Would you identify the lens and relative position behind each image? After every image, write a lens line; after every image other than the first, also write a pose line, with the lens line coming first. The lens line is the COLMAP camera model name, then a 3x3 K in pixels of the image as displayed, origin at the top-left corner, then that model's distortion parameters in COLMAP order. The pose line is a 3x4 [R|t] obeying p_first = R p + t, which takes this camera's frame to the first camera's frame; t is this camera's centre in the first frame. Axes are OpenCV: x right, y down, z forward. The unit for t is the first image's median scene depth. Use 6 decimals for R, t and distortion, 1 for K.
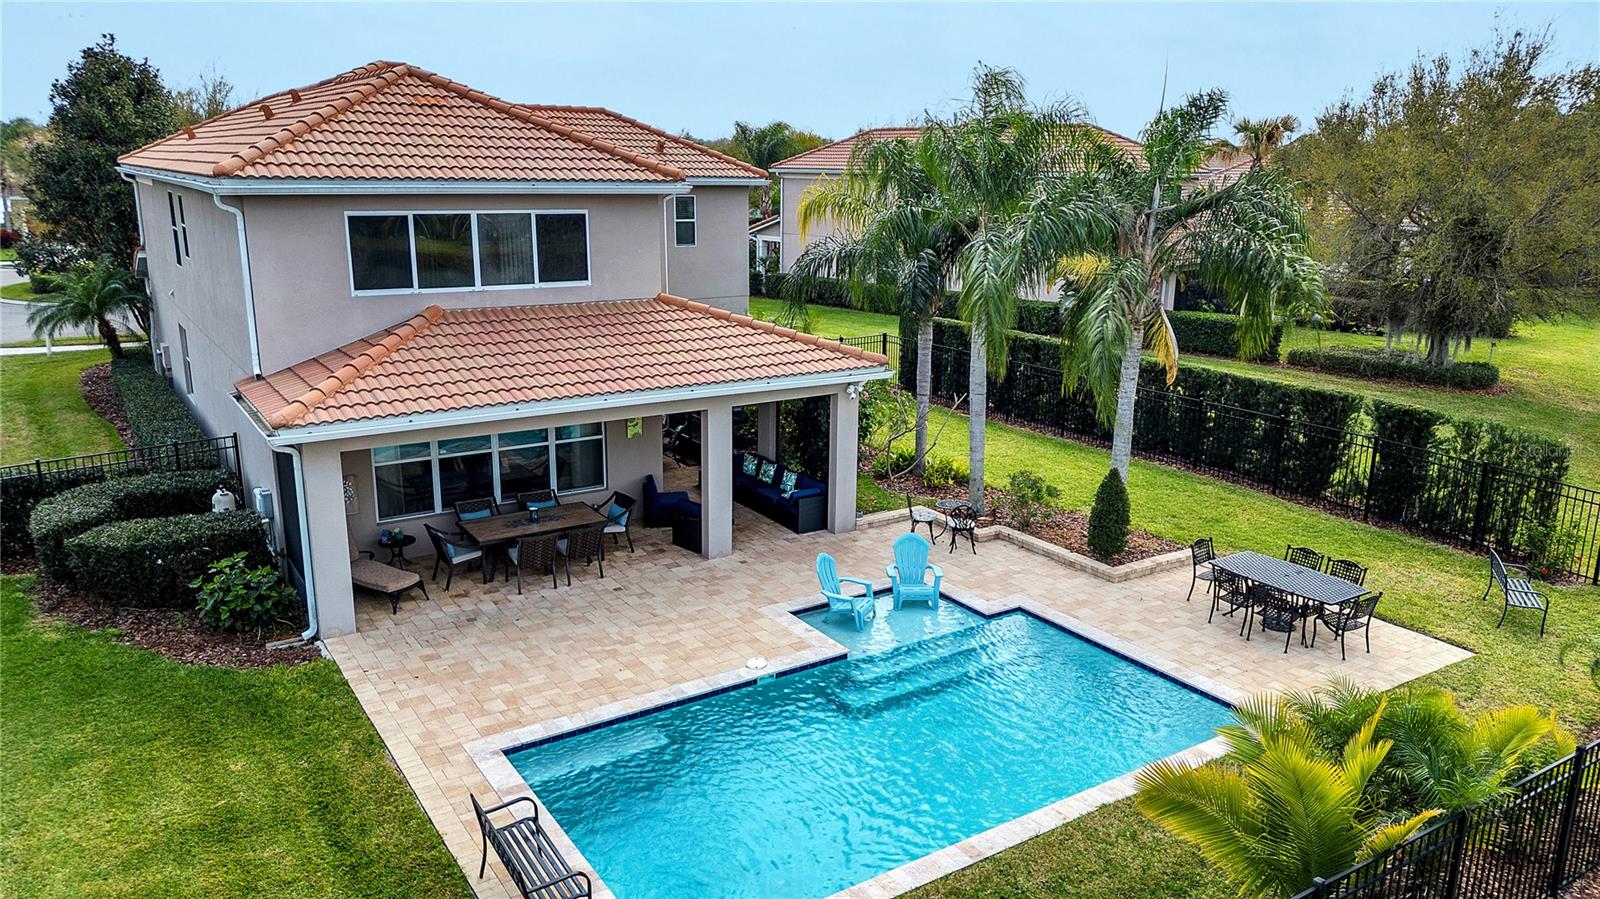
lens RADIAL K [[1116.9, 0, 800.0], [0, 1116.9, 449.5], [0, 0, 1]] dist [0.023528, -0.004054]
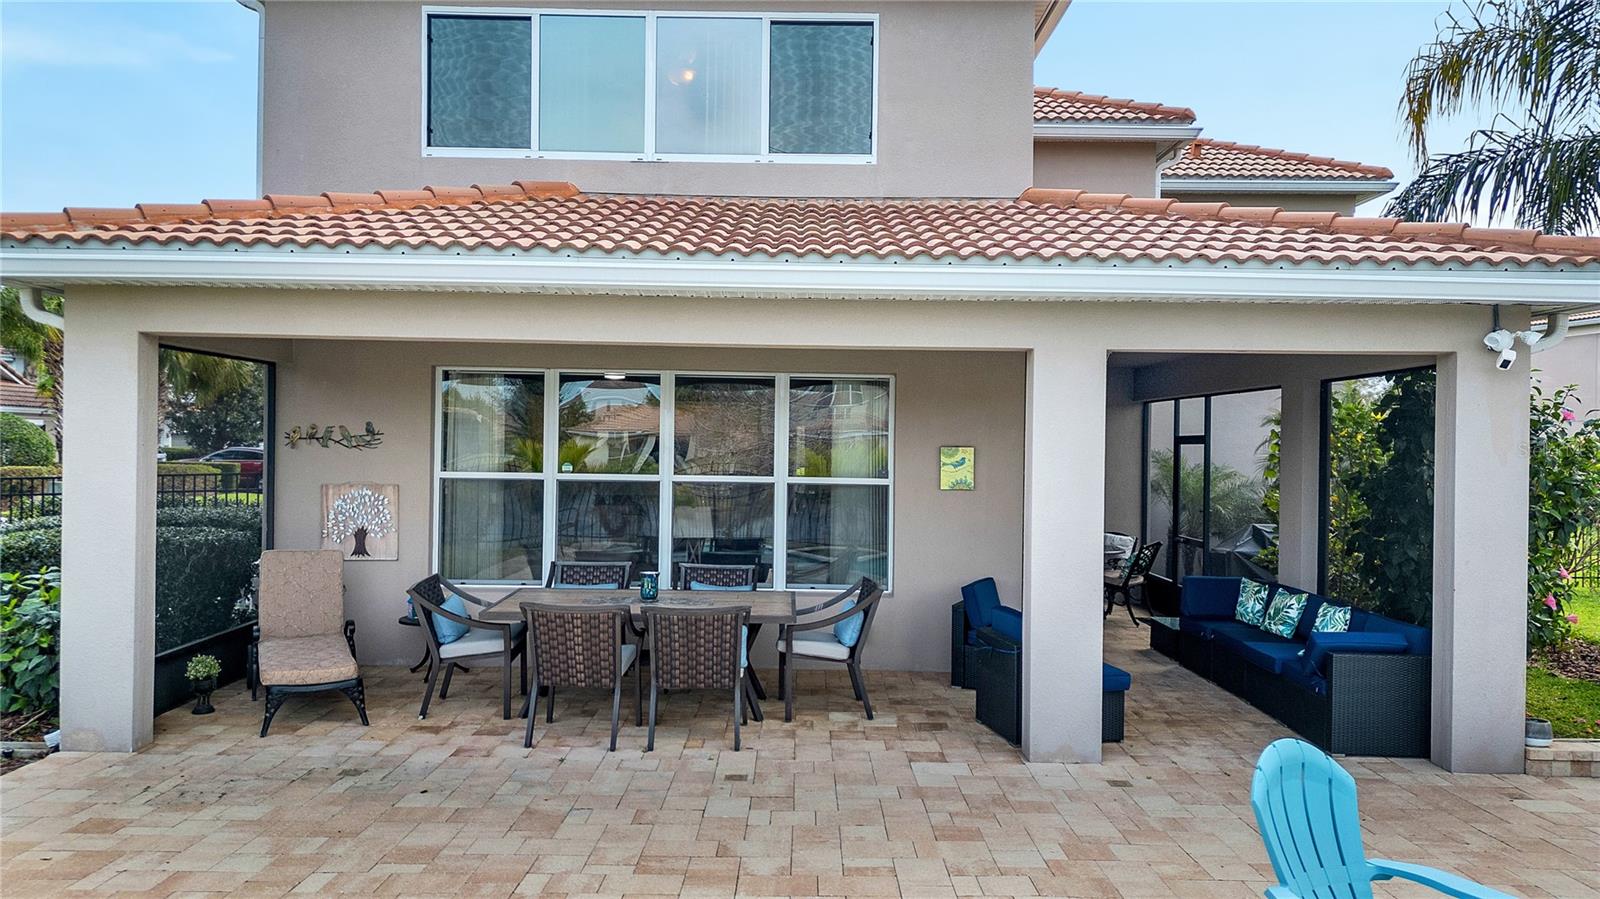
lens RADIAL K [[1116.9, 0, 800.0], [0, 1116.9, 449.5], [0, 0, 1]] dist [0.023528, -0.004054]
pose [[0.831523, 0.000236, -0.555491, 0.064061], [-0.142812, 0.966478, -0.213367, 0.091951], [0.536819, 0.256751, 0.803682, 0.656591]]
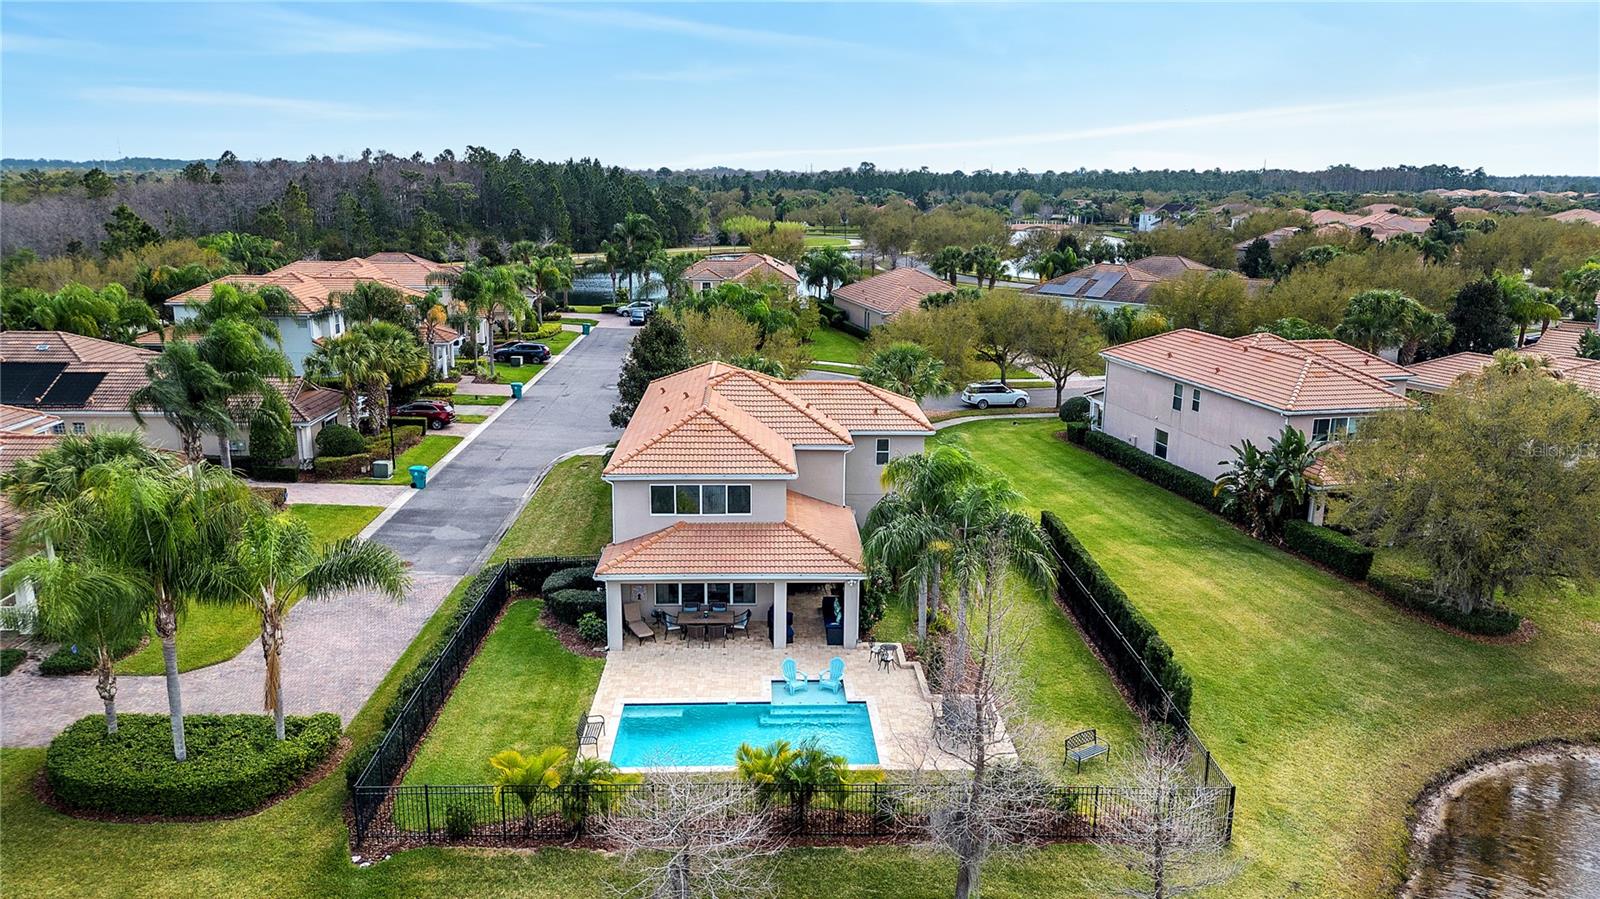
lens RADIAL K [[1116.9, 0, 800.0], [0, 1116.9, 449.5], [0, 0, 1]] dist [0.023528, -0.004054]
pose [[0.851459, 0.118853, -0.510776, 1.092446], [-0.123055, 0.992067, 0.025712, -0.372309], [0.509779, 0.040961, 0.859330, -0.935719]]
